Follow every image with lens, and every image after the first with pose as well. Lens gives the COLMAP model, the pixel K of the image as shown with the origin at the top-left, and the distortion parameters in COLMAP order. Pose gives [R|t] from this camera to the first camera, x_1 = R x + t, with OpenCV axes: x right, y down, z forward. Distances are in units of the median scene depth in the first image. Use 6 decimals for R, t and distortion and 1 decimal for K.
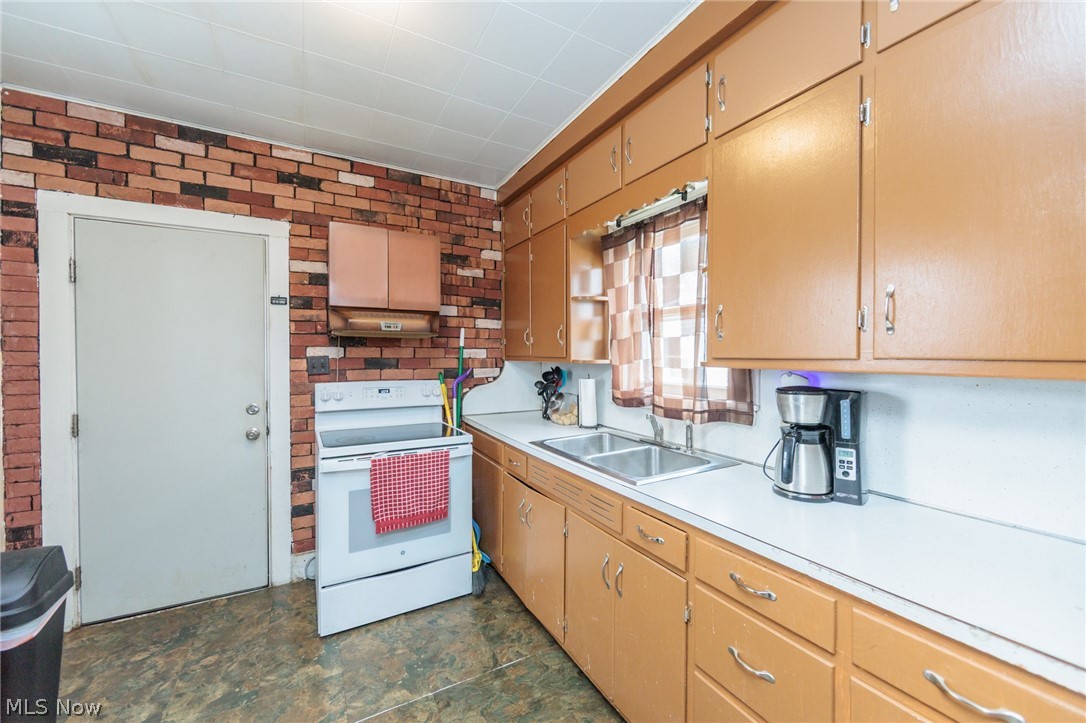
lens RADIAL K [[428.6, 0, 560.3], [0, 428.6, 360.9], [0, 0, 1]] dist [-0.005262, 0.000502]
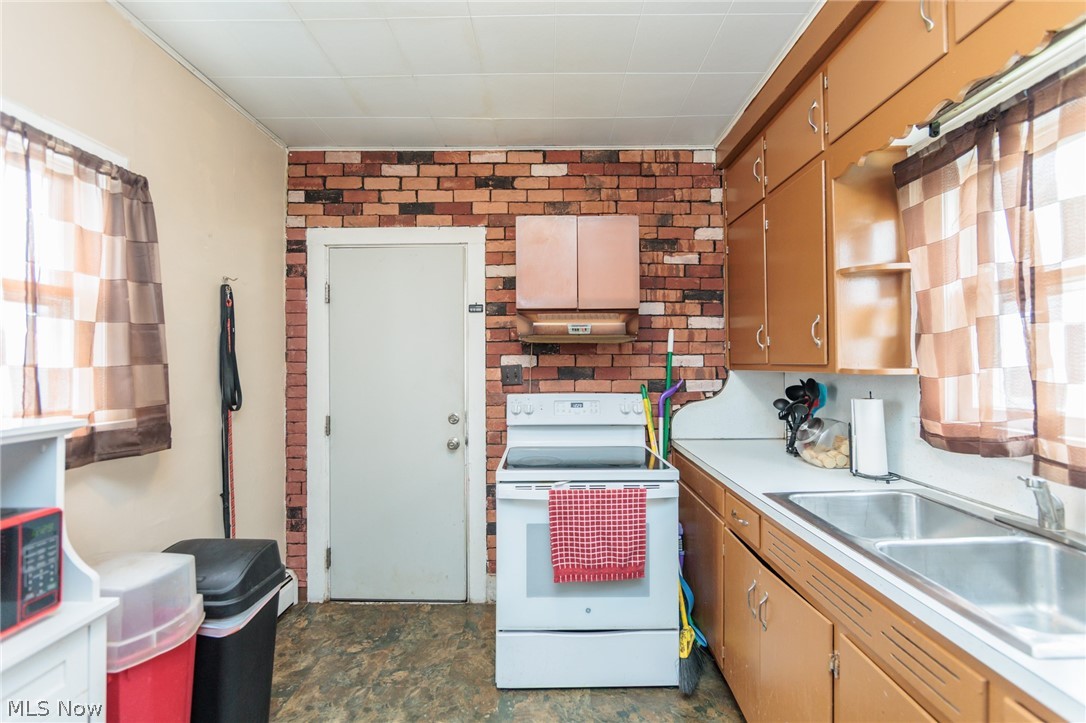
lens RADIAL K [[428.6, 0, 547.9], [0, 428.6, 361.4], [0, 0, 1]] dist [-0.005262, 0.000502]
pose [[0.852696, -0.010252, -0.522306, -0.009941], [-0.001078, 0.999771, -0.021385, 0.000750], [0.522406, 0.018798, 0.852490, 0.256724]]
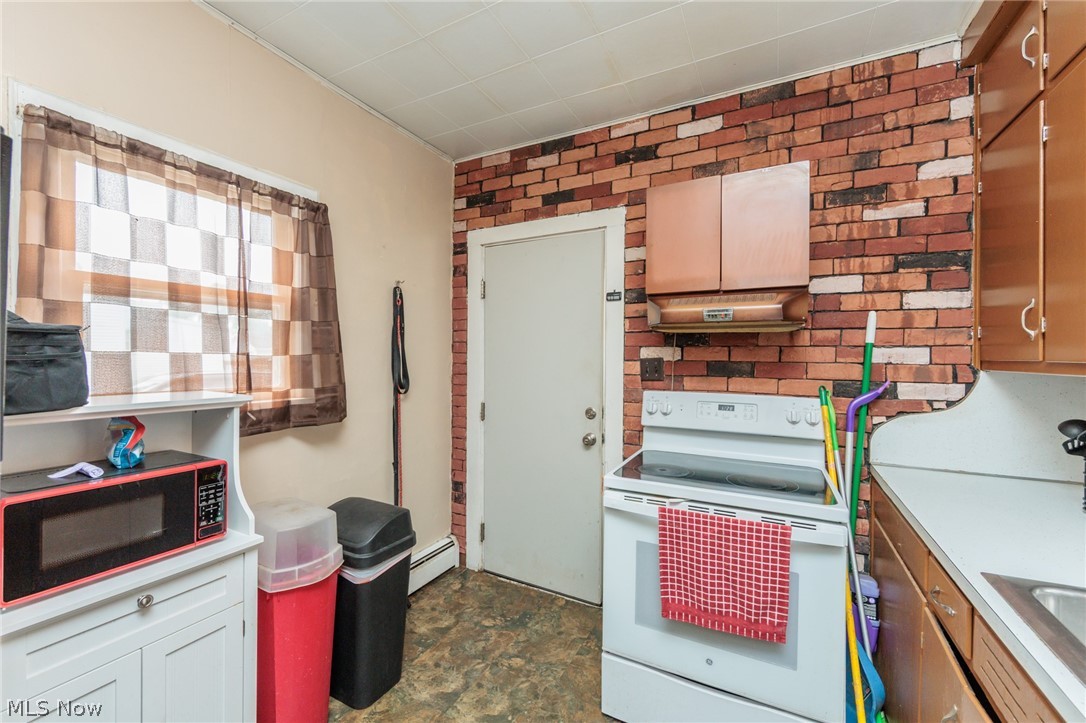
lens RADIAL K [[428.6, 0, 562.8], [0, 428.6, 361.5], [0, 0, 1]] dist [-0.005262, 0.000502]
pose [[0.518219, 0.011913, -0.855165, 0.061020], [-0.019168, 0.999814, 0.002312, -0.003239], [0.855033, 0.015194, 0.518350, 0.442659]]
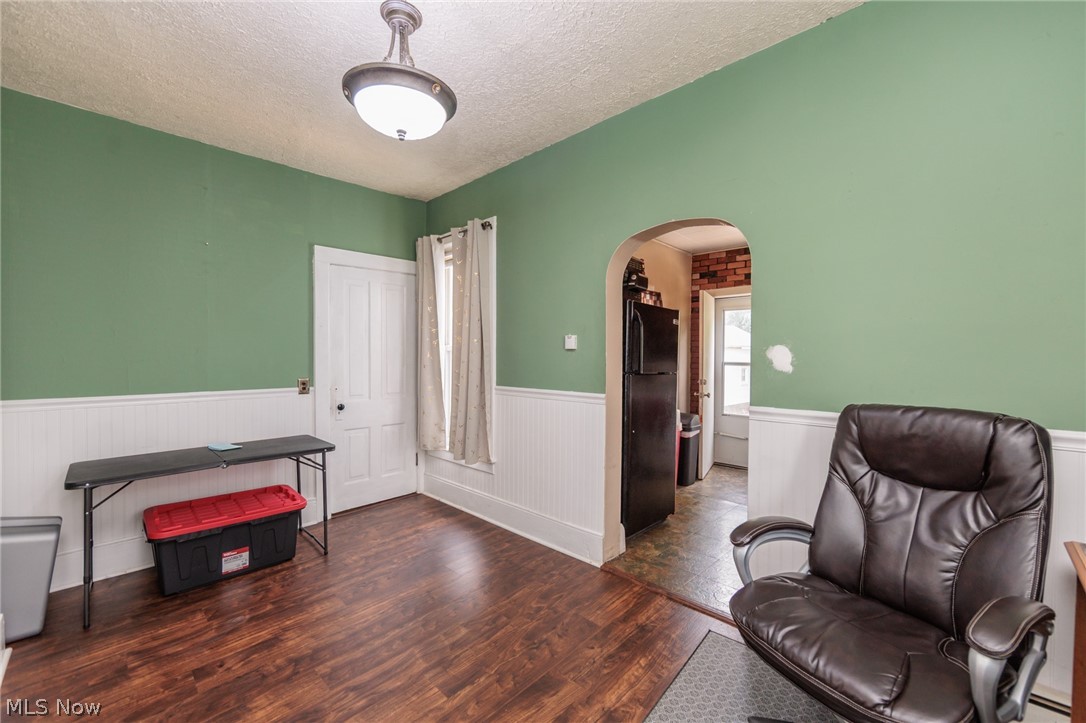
lens RADIAL K [[428.6, 0, 543.6], [0, 428.6, 362.3], [0, 0, 1]] dist [-0.005262, 0.000502]
pose [[0.287052, 0.022897, -0.957641, 0.834097], [-0.017309, 0.999675, 0.018714, 0.009522], [0.957759, 0.011204, 0.287355, -0.551378]]
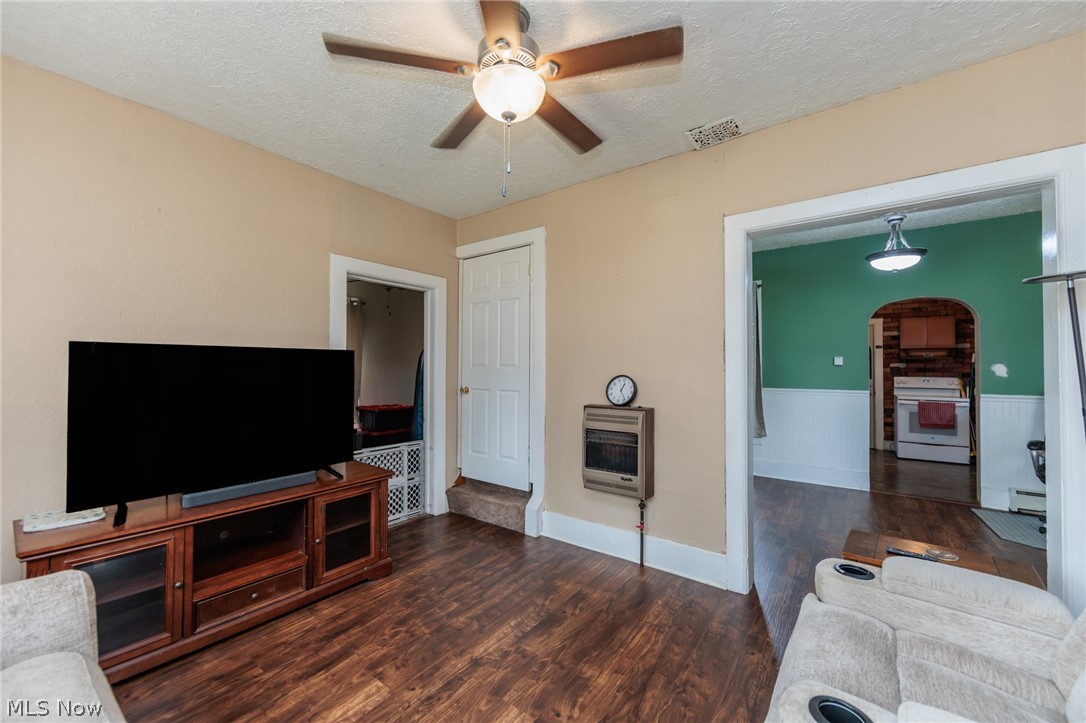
lens RADIAL K [[428.6, 0, 538.9], [0, 428.6, 358.5], [0, 0, 1]] dist [-0.005262, 0.000502]
pose [[0.392726, -0.016296, -0.919511, 1.046931], [-0.016609, 0.999554, -0.024808, 0.042164], [0.919506, 0.025015, 0.392280, -2.161669]]
